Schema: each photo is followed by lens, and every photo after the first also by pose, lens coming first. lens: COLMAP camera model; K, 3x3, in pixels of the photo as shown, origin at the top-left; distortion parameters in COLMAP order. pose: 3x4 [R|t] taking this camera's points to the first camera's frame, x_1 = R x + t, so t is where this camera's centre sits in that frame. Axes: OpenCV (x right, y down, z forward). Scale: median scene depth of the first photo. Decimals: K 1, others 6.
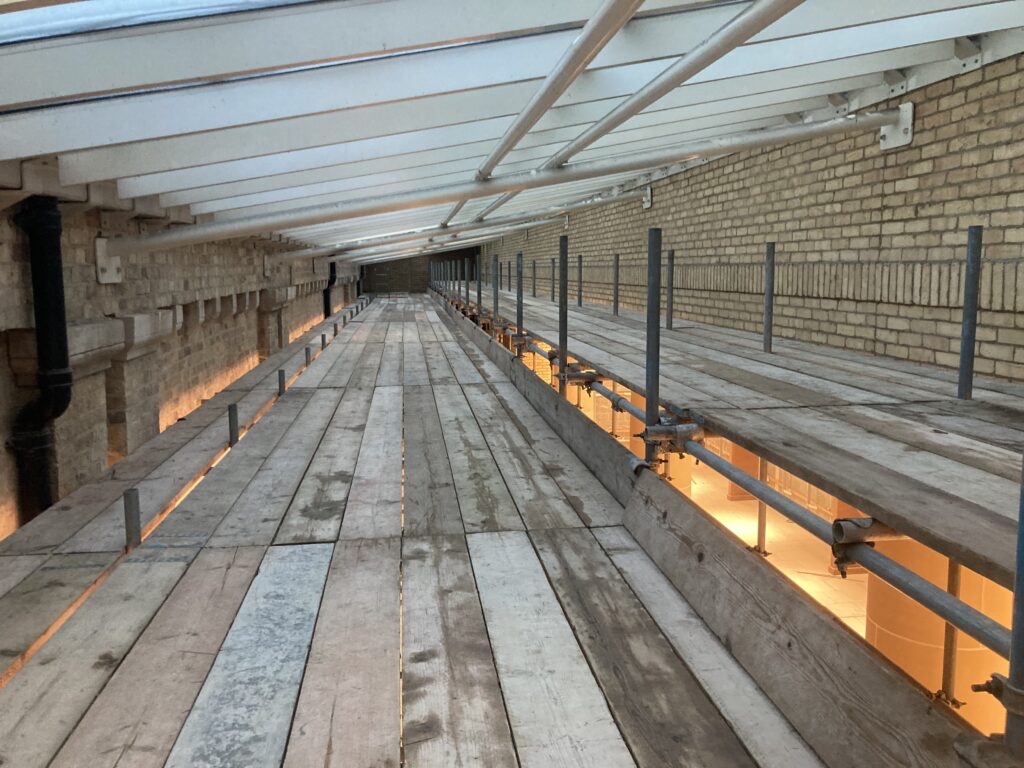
lens RADIAL K [[838.4, 0, 511.0], [0, 838.4, 384.7], [0, 0, 1]] dist [0.016173, -0.009885]
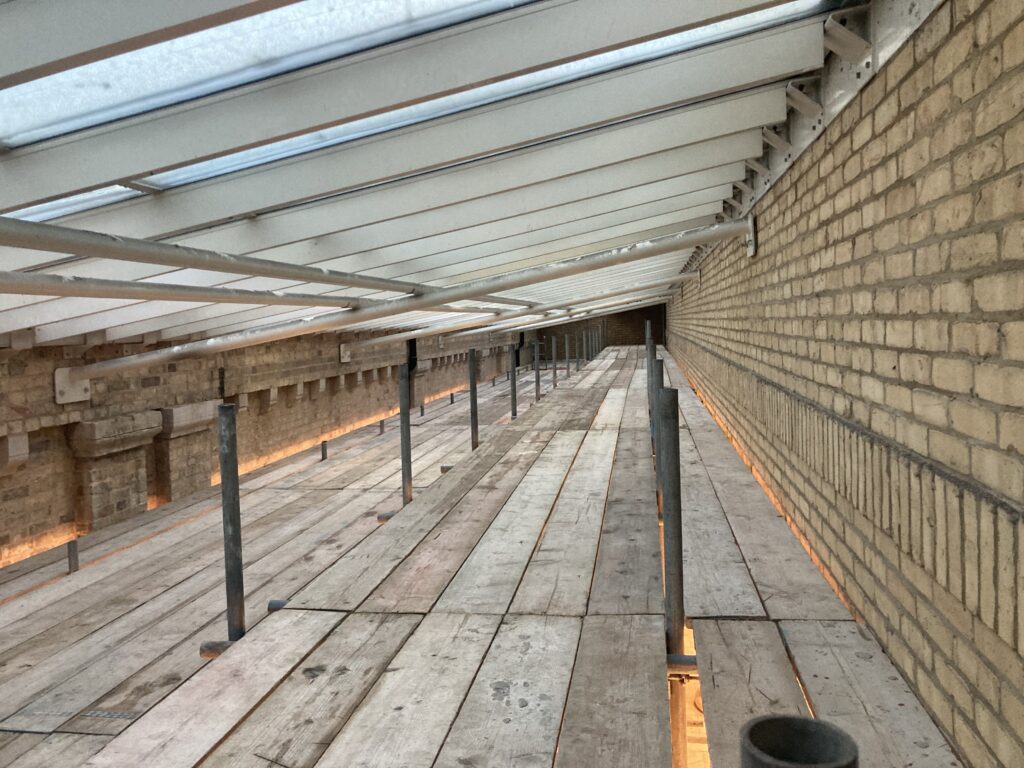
lens RADIAL K [[838.4, 0, 511.6], [0, 838.4, 376.8], [0, 0, 1]] dist [0.016173, -0.009885]
pose [[0.959275, -0.006878, -0.282390, 0.227072], [-0.013020, 0.997564, -0.068525, -0.145108], [0.282174, 0.069411, 0.956849, 0.683357]]
